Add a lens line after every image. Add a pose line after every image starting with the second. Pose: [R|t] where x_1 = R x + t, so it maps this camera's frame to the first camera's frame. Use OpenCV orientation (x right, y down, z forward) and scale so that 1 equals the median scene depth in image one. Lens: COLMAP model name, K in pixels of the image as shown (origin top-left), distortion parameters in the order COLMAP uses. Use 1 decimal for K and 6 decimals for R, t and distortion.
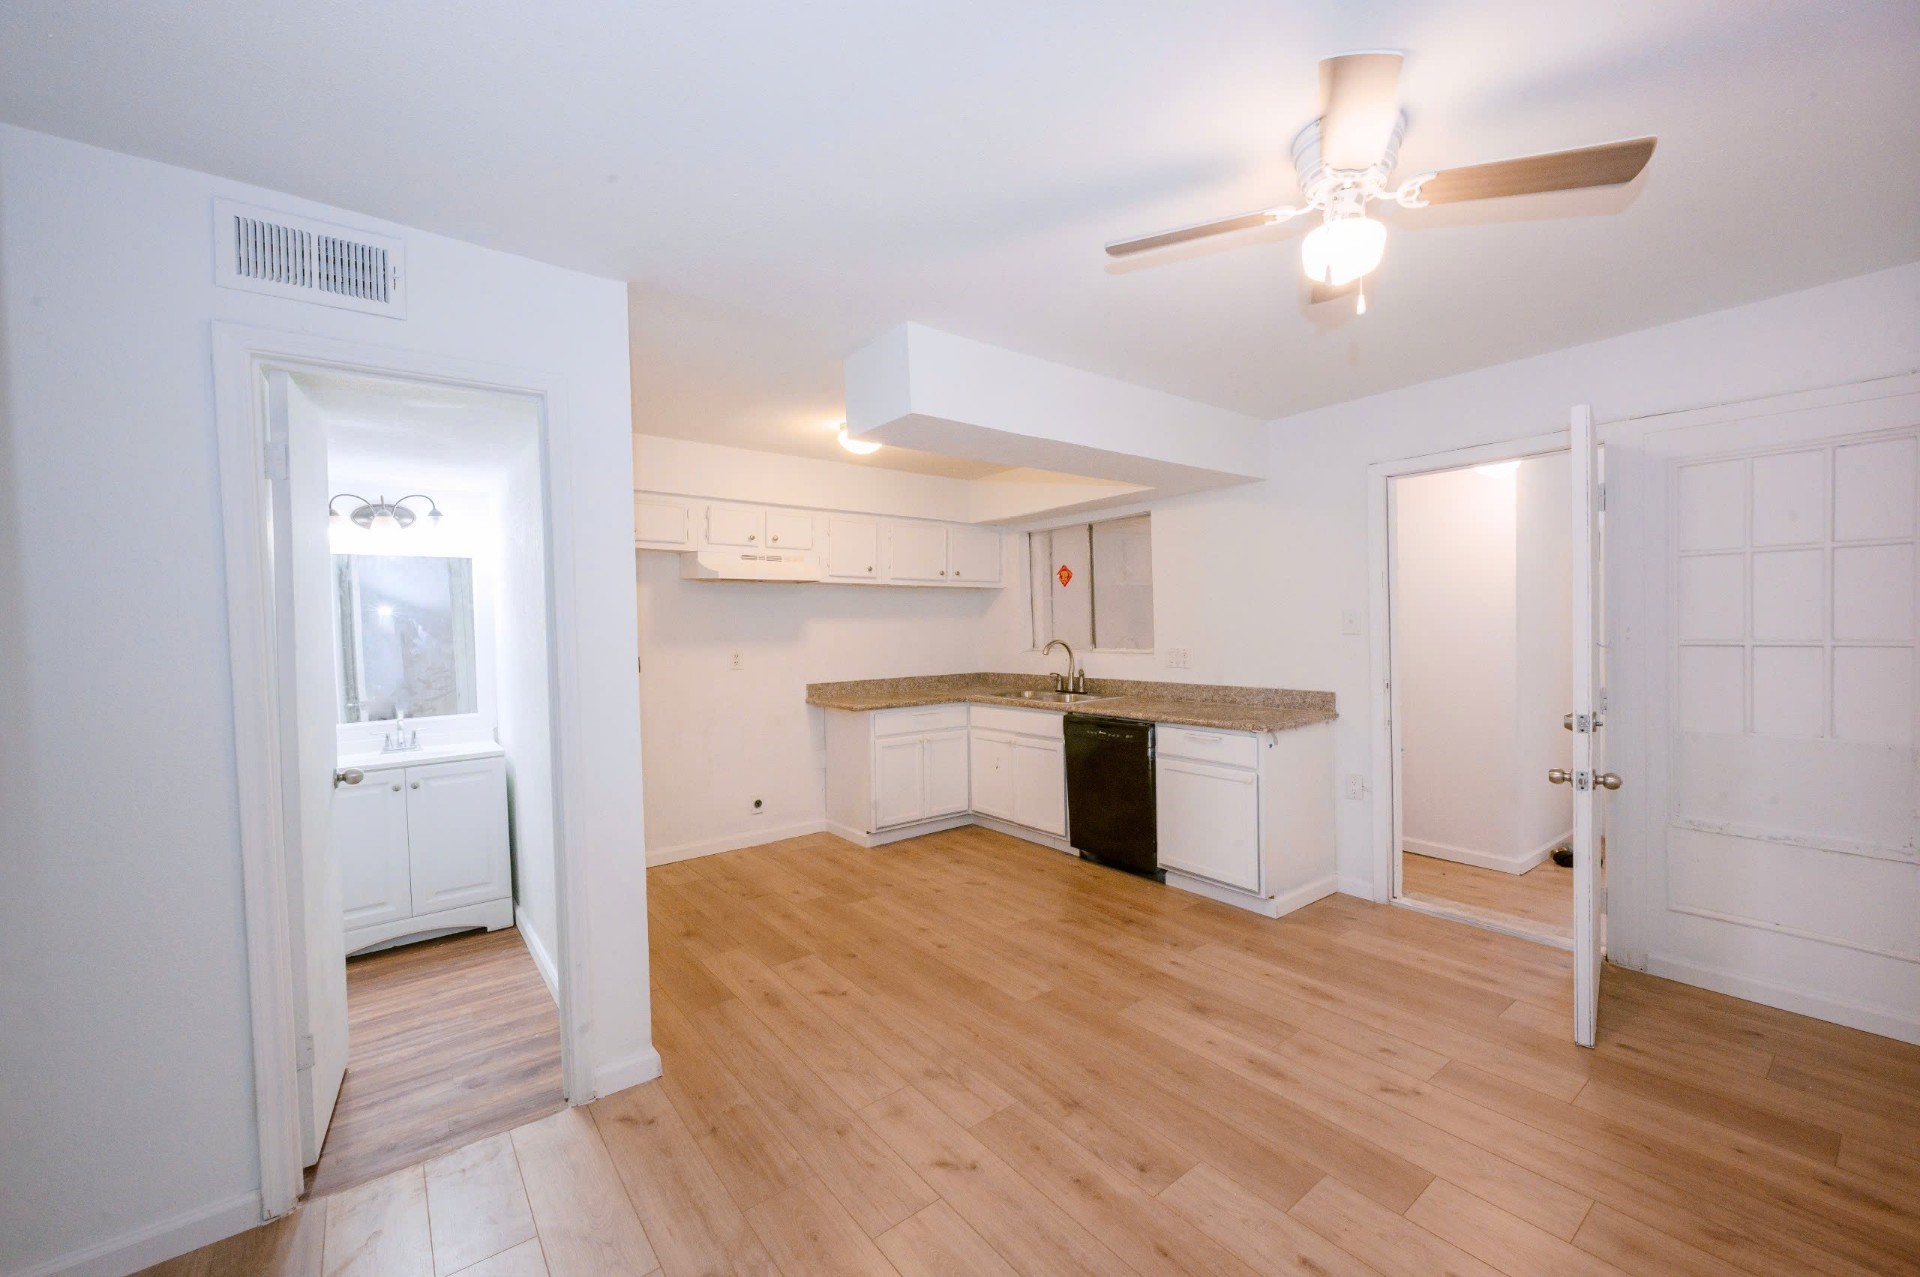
lens RADIAL K [[743.9, 0, 960.0], [0, 743.9, 638.5], [0, 0, 1]] dist [0.000640, 0.000306]
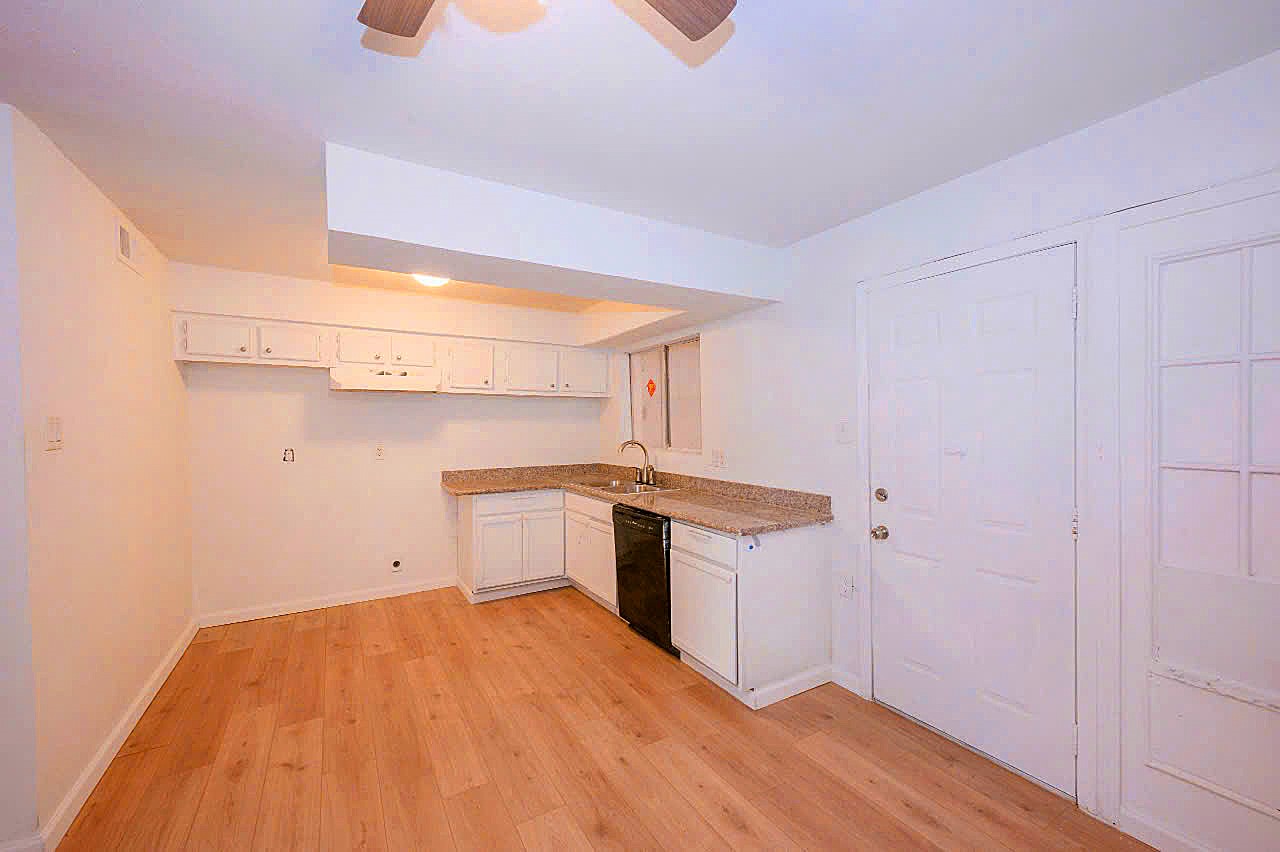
lens RADIAL K [[495.9, 0, 640.0], [0, 495.9, 426.0], [0, 0, 1]] dist [0.000640, 0.000306]
pose [[0.992042, 0.011676, -0.125369, 0.267940], [-0.012517, 0.999904, -0.005920, -0.018094], [0.125287, 0.007442, 0.992093, 0.211493]]
